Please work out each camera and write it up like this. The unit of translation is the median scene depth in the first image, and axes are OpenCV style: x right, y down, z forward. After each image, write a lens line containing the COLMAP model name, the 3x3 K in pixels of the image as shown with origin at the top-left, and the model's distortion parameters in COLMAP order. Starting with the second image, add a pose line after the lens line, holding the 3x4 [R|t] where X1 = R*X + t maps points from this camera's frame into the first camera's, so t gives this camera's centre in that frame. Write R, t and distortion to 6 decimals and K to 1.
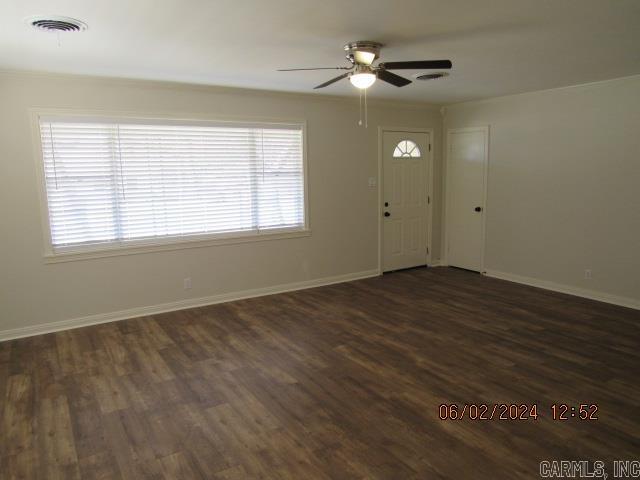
lens RADIAL K [[458.1, 0, 313.3], [0, 458.1, 239.7], [0, 0, 1]] dist [-0.022053, 0.010437]
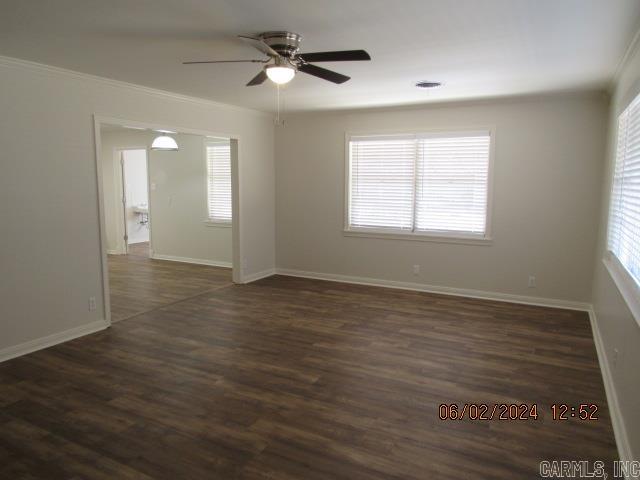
lens RADIAL K [[458.1, 0, 313.3], [0, 458.1, 239.7], [0, 0, 1]] dist [-0.022053, 0.010437]
pose [[-0.869128, 0.070043, -0.489602, 0.484246], [-0.068639, 0.963260, 0.259652, -0.249572], [0.489801, 0.259277, -0.832389, 1.730440]]
